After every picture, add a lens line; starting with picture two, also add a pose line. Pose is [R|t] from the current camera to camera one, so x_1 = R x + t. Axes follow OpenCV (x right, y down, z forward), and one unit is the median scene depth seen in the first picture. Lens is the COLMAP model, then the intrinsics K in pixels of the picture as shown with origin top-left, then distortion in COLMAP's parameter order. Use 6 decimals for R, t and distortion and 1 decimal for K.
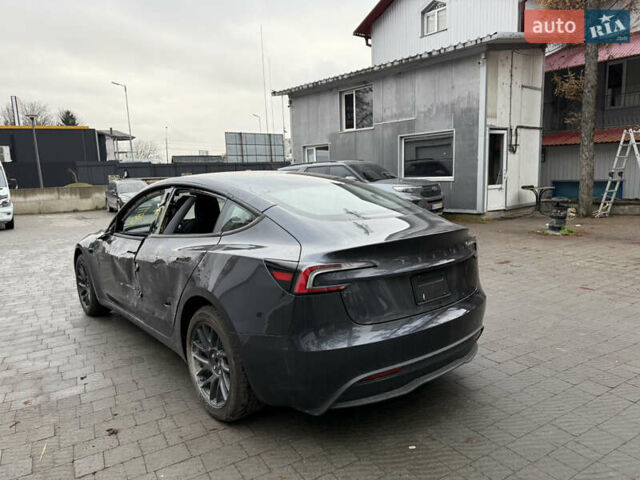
lens RADIAL K [[455.6, 0, 317.3], [0, 455.6, 244.8], [0, 0, 1]] dist [0.033688, -0.040141]
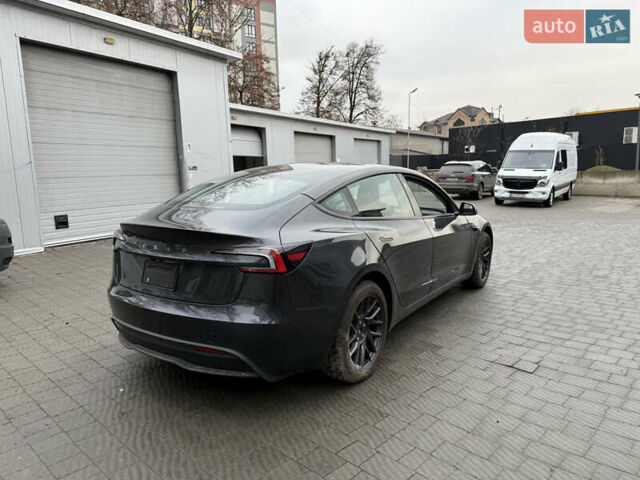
lens RADIAL K [[455.6, 0, 323.3], [0, 455.6, 244.7], [0, 0, 1]] dist [0.033688, -0.040141]
pose [[0.249907, 0.177200, -0.951917, 0.208987], [-0.135860, 0.979803, 0.146724, -0.028408], [0.958691, 0.092661, 0.268934, 0.157810]]
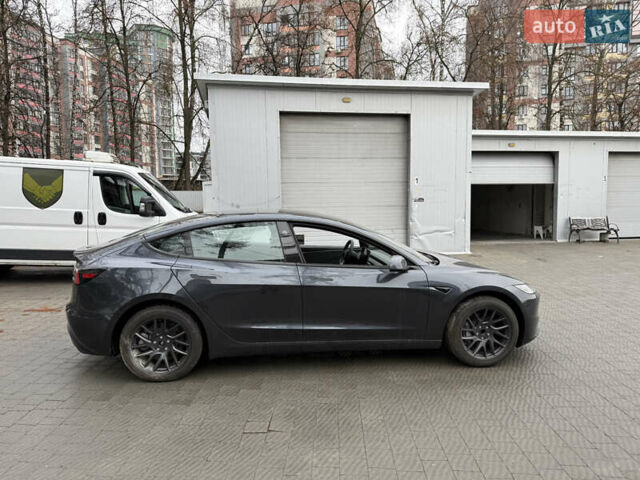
lens RADIAL K [[455.6, 0, 316.0], [0, 455.6, 239.5], [0, 0, 1]] dist [0.033688, -0.040141]
pose [[-0.576076, 0.106549, -0.810422, 0.188935], [-0.095399, 0.975928, 0.196122, -0.068092], [0.811810, 0.190295, -0.552044, 0.366176]]
